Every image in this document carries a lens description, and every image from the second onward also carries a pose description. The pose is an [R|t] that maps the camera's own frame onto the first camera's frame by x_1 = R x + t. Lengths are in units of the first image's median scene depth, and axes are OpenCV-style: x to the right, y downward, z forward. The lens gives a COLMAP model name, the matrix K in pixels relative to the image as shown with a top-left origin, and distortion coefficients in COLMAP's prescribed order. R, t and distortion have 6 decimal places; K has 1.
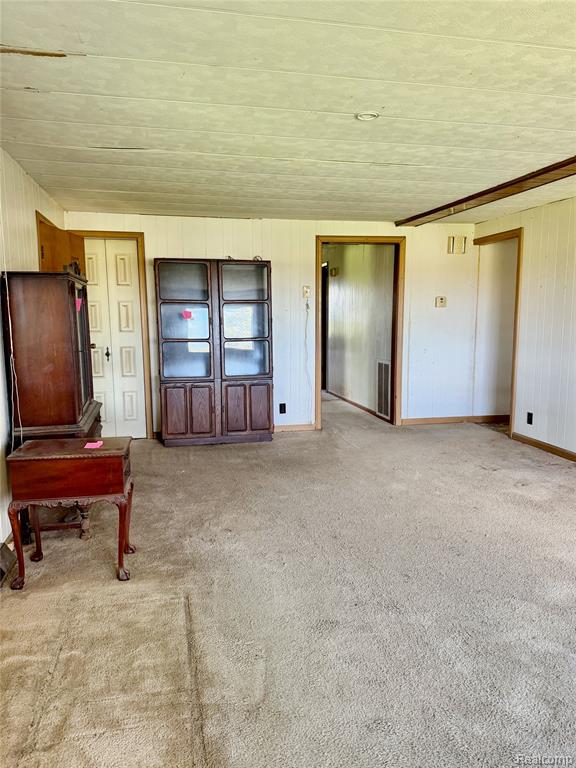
lens RADIAL K [[563.8, 0, 288.0], [0, 563.8, 384.0], [0, 0, 1]] dist [0.074511, -0.004947]
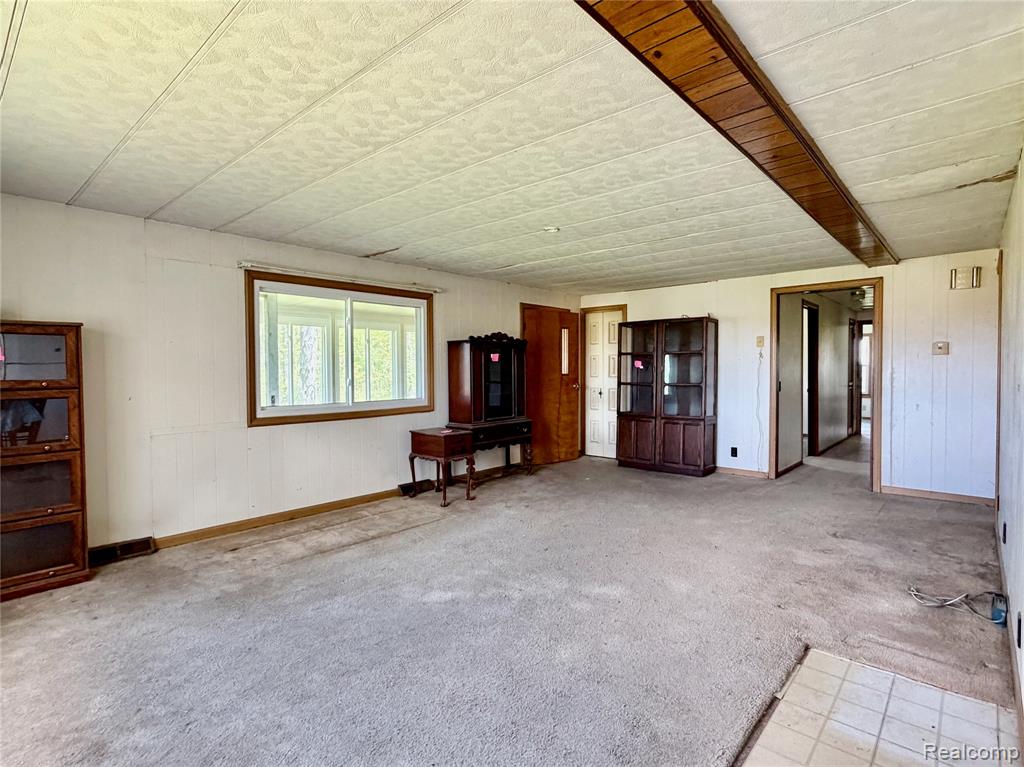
lens RADIAL K [[521.7, 0, 512.0], [0, 521.7, 383.5], [0, 0, 1]] dist [-0.001079, -0.000200]
pose [[0.584513, 0.023691, -0.811038, 0.686078], [-0.107216, 0.993064, -0.048262, 0.008916], [0.804269, 0.115166, 0.582999, 0.105315]]
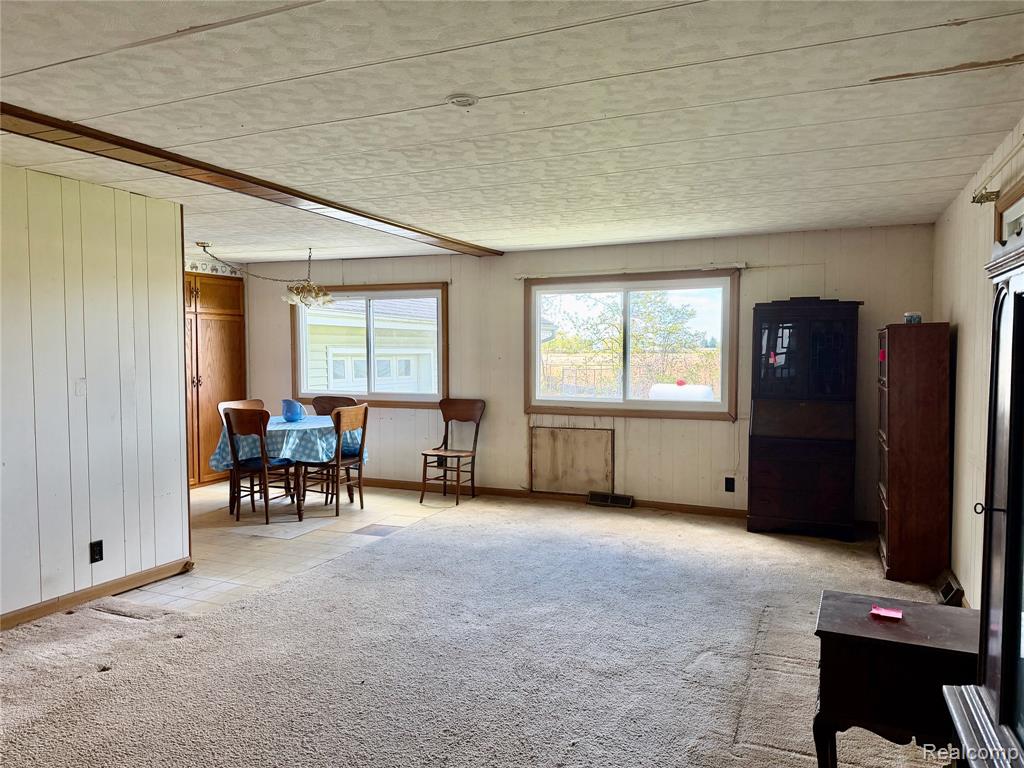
lens RADIAL K [[701.5, 0, 512.0], [0, 701.5, 384.0], [0, 0, 1]] dist [0.068017, -0.001821]
pose [[-0.808795, -0.020962, 0.587717, -0.260776], [0.087417, 0.983977, 0.155395, -0.140378], [-0.581558, 0.177060, -0.794003, 1.011120]]
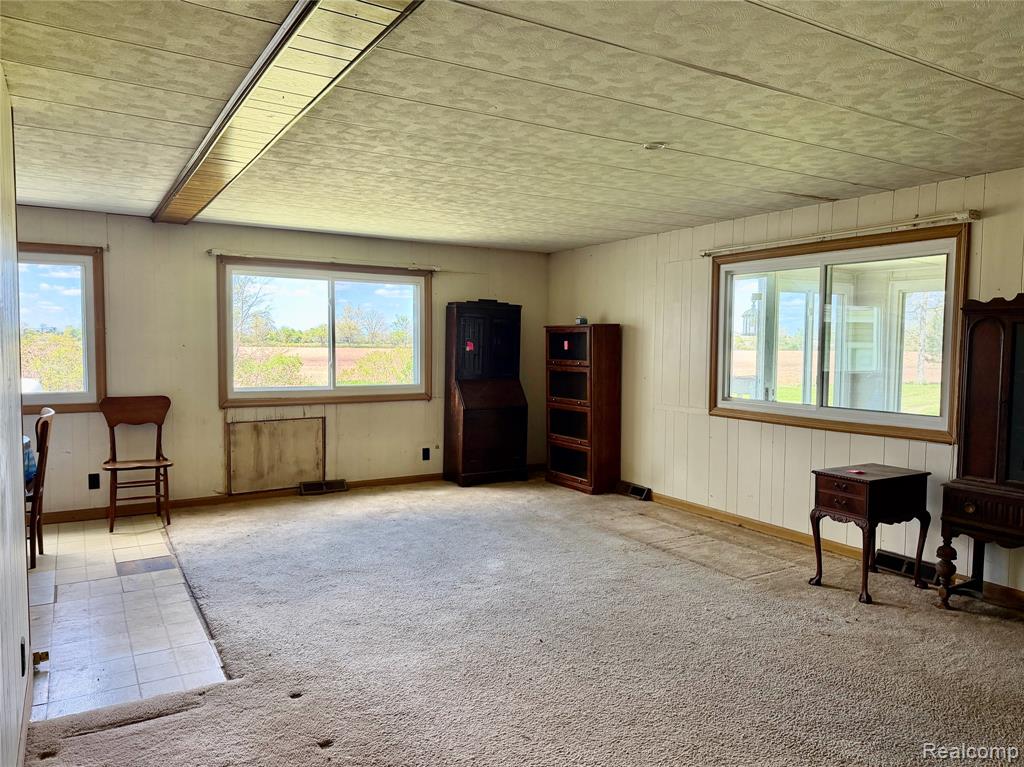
lens RADIAL K [[711.8, 0, 512.0], [0, 711.8, 383.5], [0, 0, 1]] dist [0.048237, -0.002605]
pose [[-0.945906, 0.017269, -0.323981, 0.431153], [-0.046883, 0.980826, 0.189161, -0.168820], [0.321036, 0.194117, -0.926960, 1.216362]]
